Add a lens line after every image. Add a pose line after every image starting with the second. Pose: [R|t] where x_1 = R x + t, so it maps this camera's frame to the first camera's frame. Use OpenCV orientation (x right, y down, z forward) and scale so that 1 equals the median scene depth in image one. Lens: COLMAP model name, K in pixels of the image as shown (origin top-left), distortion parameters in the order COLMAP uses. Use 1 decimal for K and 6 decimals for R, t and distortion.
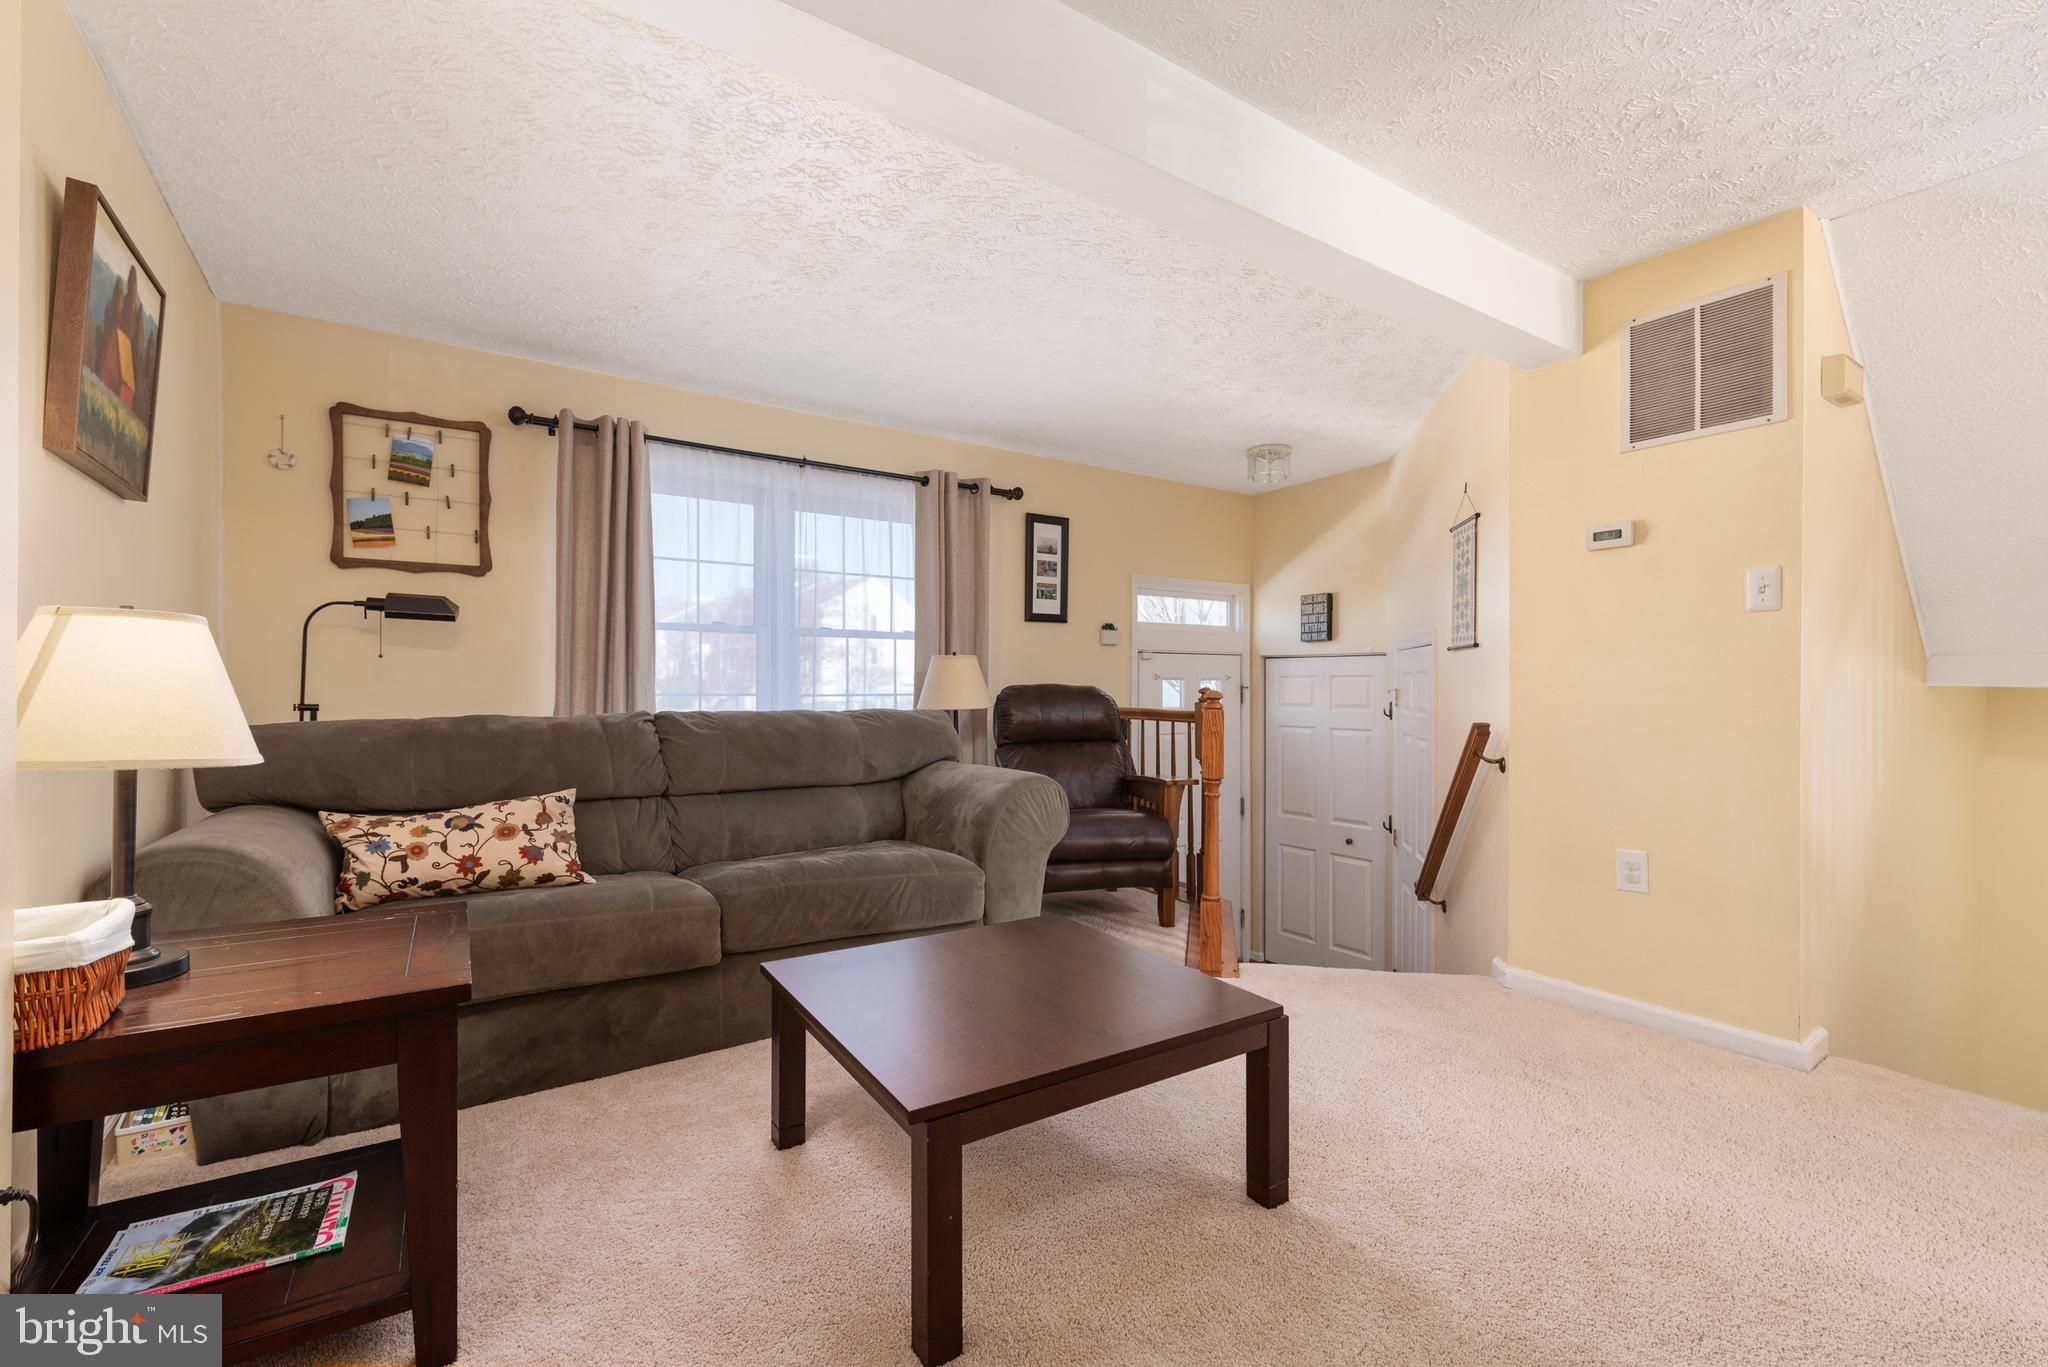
lens RADIAL K [[888.2, 0, 1027.3], [0, 888.2, 680.7], [0, 0, 1]] dist [0.001725, -0.000916]
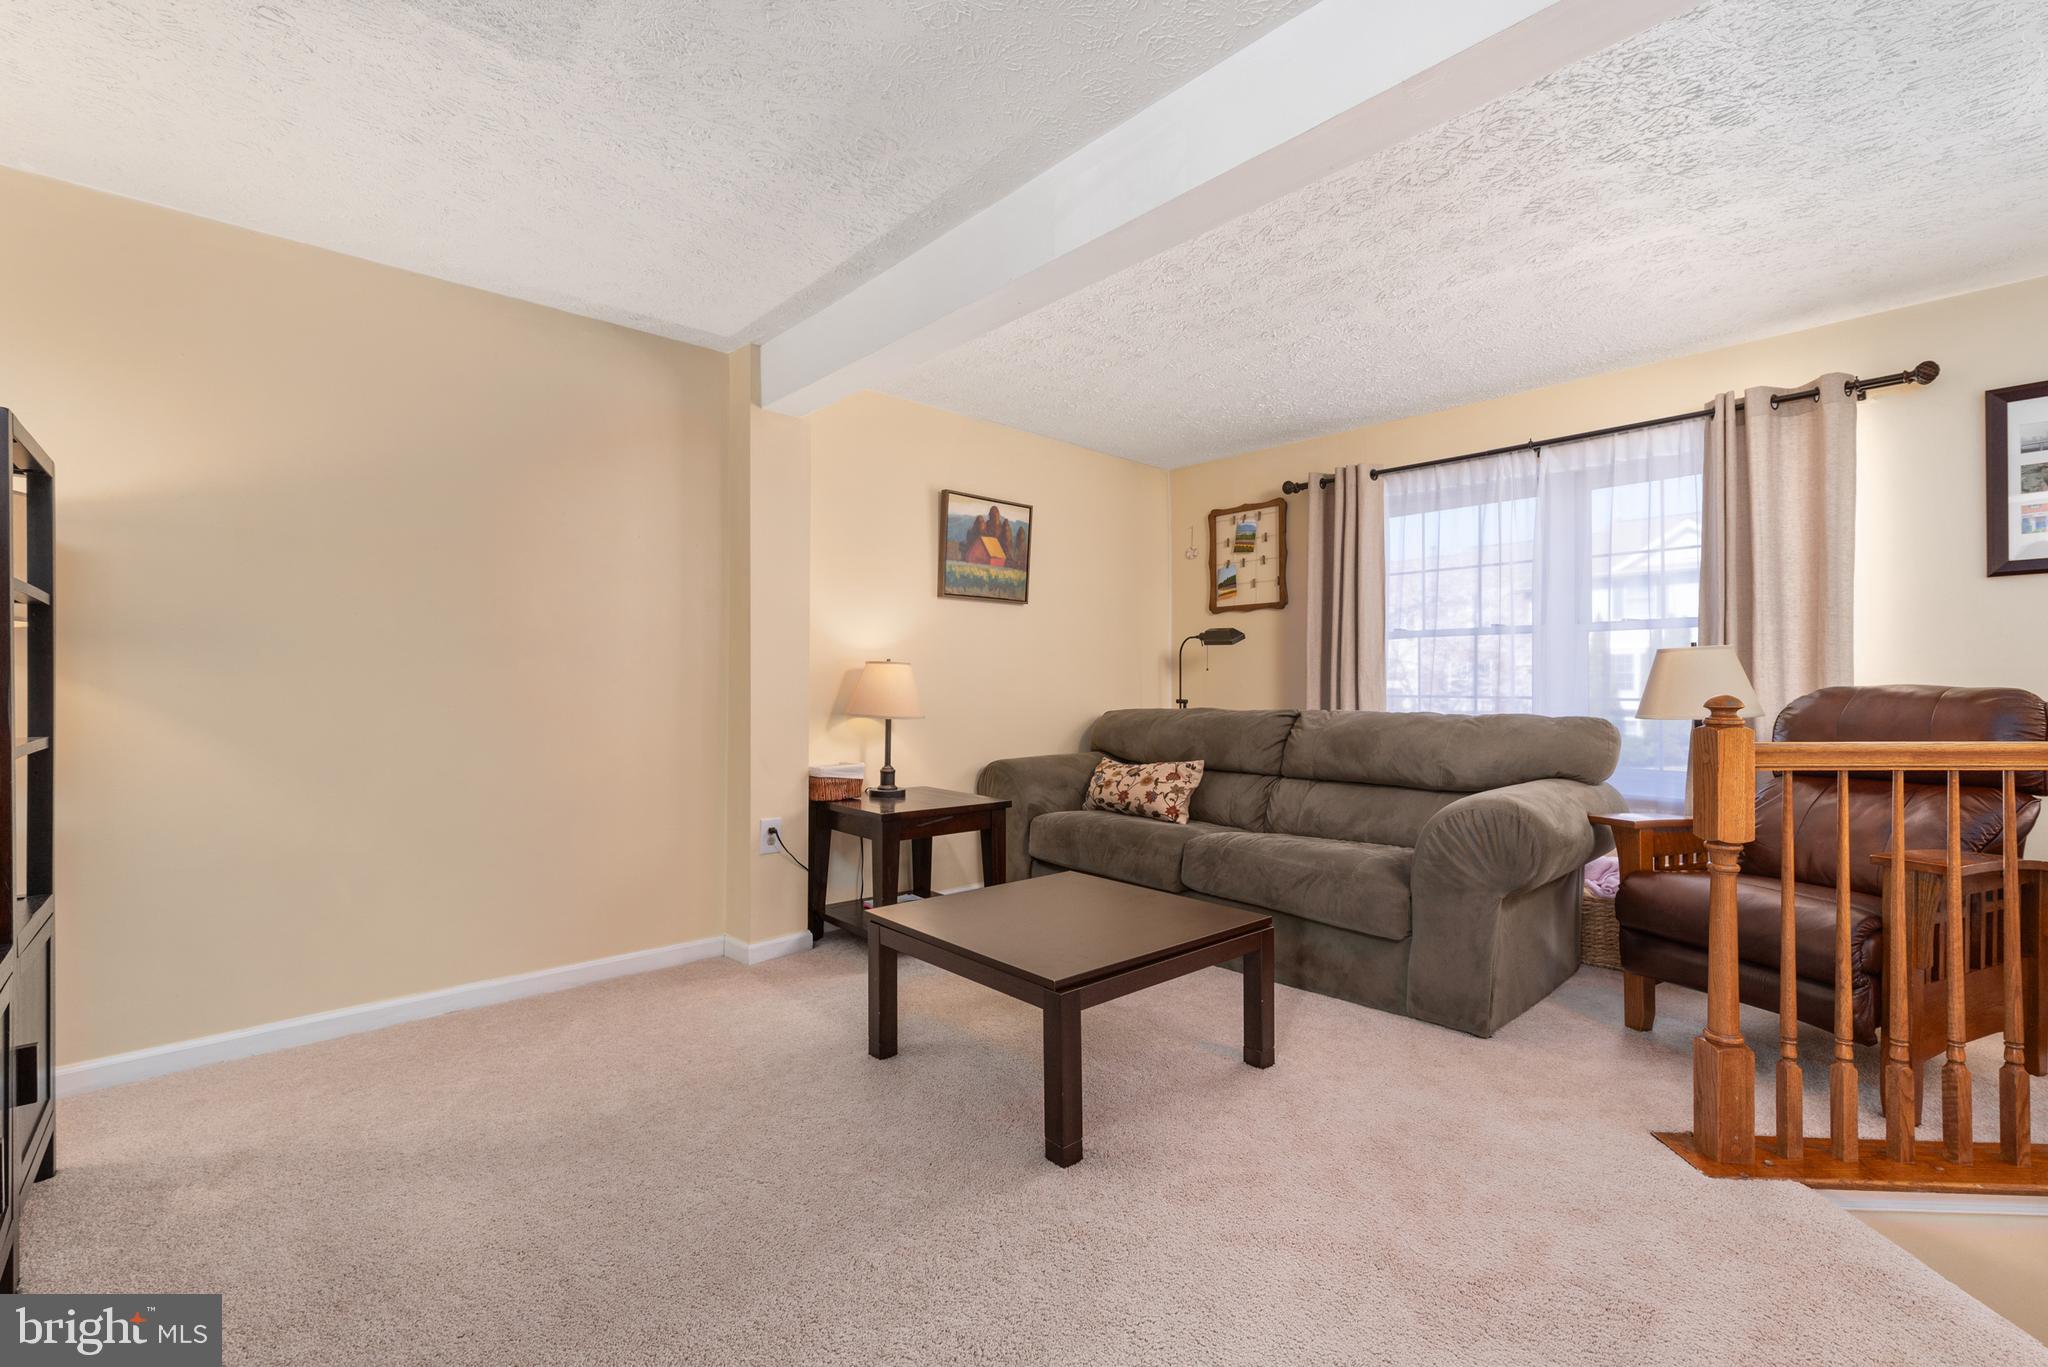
lens RADIAL K [[888.2, 0, 1029.5], [0, 888.2, 685.0], [0, 0, 1]] dist [0.001725, -0.000916]
pose [[0.140167, -0.004103, -0.990119, 0.734926], [0.007714, 0.999966, -0.003052, 0.001991], [0.990098, -0.007210, 0.140194, 0.439949]]
